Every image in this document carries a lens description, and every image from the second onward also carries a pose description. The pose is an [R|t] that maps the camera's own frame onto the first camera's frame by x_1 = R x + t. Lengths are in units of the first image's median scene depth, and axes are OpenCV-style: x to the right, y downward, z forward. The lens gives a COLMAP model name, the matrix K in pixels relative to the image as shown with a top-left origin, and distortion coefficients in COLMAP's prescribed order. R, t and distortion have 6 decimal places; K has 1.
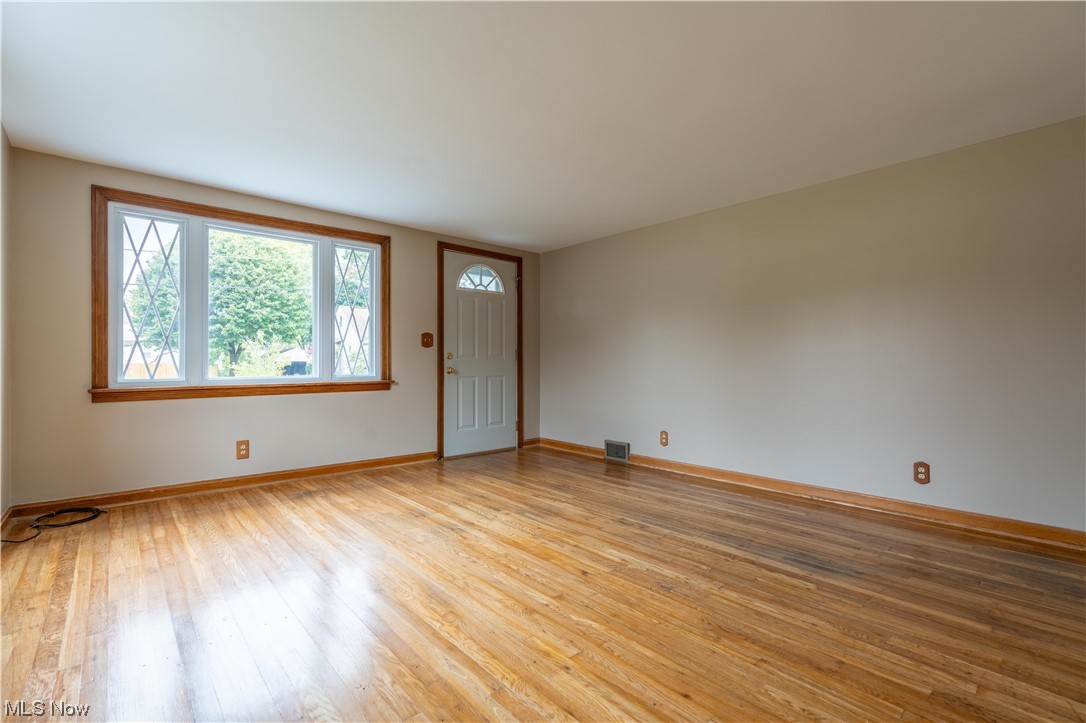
lens RADIAL K [[493.1, 0, 544.4], [0, 493.1, 363.9], [0, 0, 1]] dist [-0.006125, 0.000235]
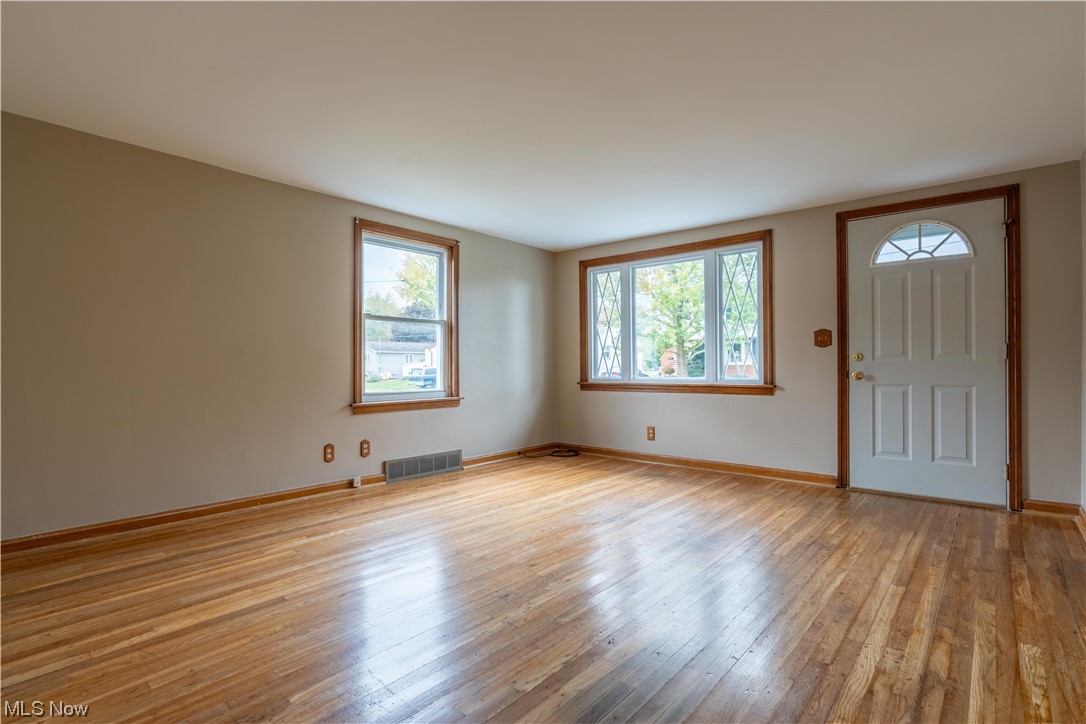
lens RADIAL K [[532.9, 0, 539.6], [0, 532.9, 365.5], [0, 0, 1]] dist [-0.000476, 0.000335]
pose [[0.125876, -0.001694, -0.992044, 0.866213], [0.002517, 0.999996, -0.001389, -0.004221], [0.992043, -0.002322, 0.125880, 0.617292]]
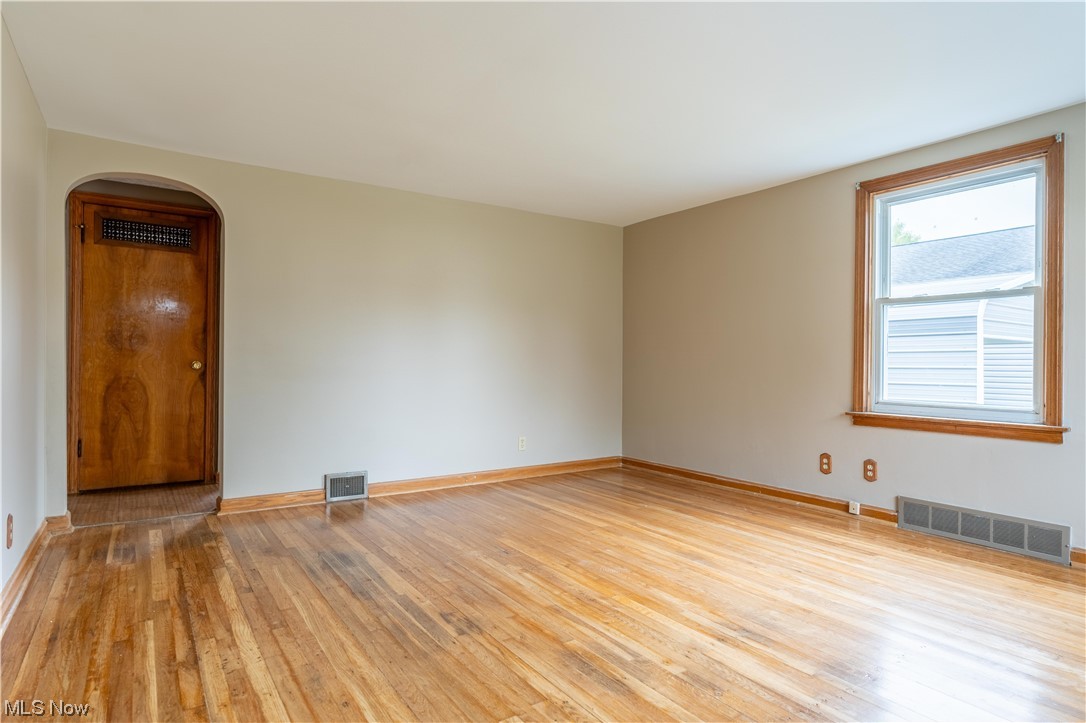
lens RADIAL K [[598.8, 0, 543.0], [0, 598.8, 361.5], [0, 0, 1]] dist [0.003834, 0.000886]
pose [[-0.989614, -0.008908, 0.143473, -0.032927], [-0.009455, 0.999950, -0.003129, -0.004756], [-0.143438, -0.004453, -0.989649, 1.605650]]
